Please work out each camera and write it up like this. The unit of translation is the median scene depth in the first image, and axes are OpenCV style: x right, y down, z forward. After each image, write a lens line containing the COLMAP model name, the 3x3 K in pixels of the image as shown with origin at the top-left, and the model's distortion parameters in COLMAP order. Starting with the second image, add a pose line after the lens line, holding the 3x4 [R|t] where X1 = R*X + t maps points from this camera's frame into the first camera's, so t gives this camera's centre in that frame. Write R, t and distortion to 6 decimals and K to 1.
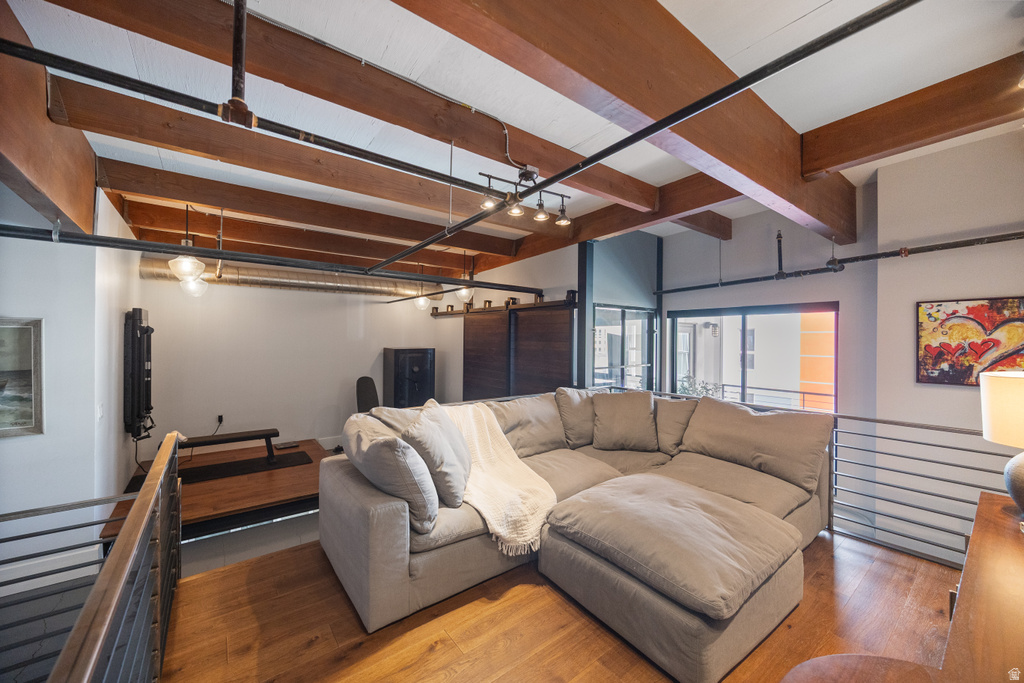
lens RADIAL K [[392.9, 0, 513.6], [0, 392.9, 338.3], [0, 0, 1]] dist [0.001513, 0.000036]
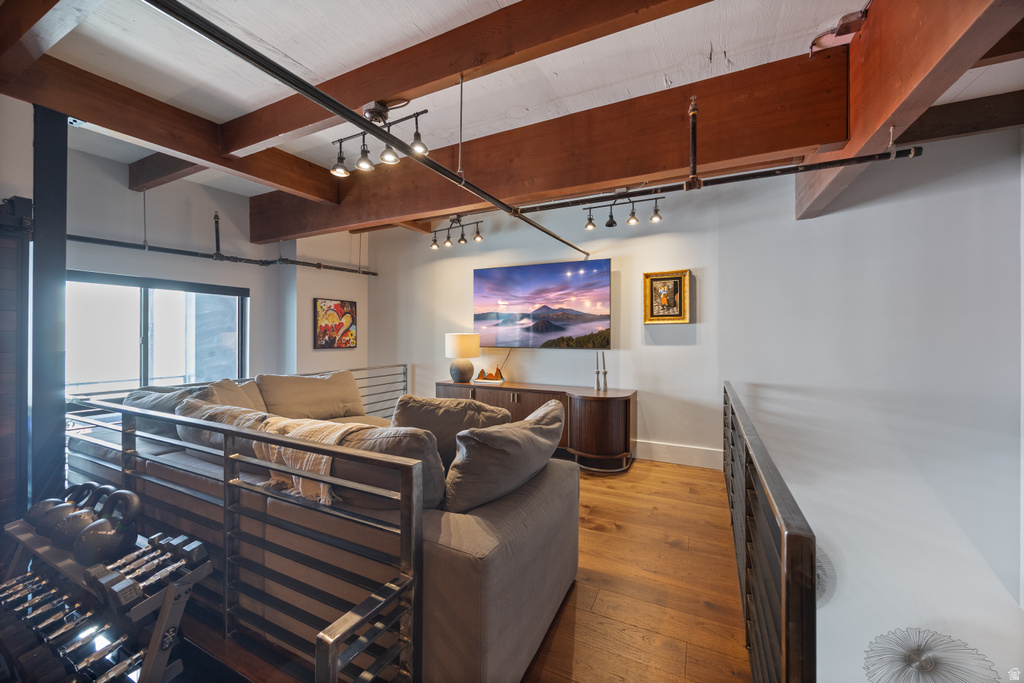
lens RADIAL K [[392.9, 0, 513.6], [0, 392.9, 338.3], [0, 0, 1]] dist [0.001513, 0.000036]
pose [[-0.435560, -0.014933, 0.900036, -0.772455], [-0.012403, 0.999867, 0.010587, 0.044039], [-0.900074, -0.006552, -0.435687, 1.001785]]
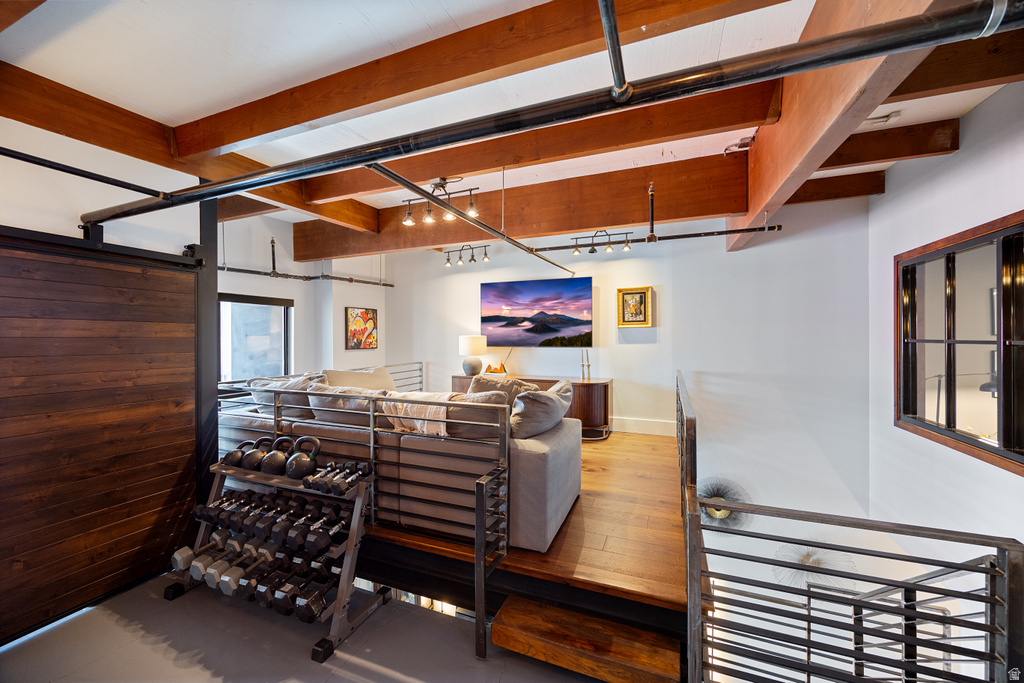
lens RADIAL K [[386.7, 0, 512.0], [0, 386.7, 341.5], [0, 0, 1]] dist [0.001220, 0.000043]
pose [[-0.495242, -0.016698, 0.868594, -1.013424], [-0.004611, 0.999852, 0.016592, 0.039795], [-0.868743, 0.004212, -0.495246, 1.269967]]
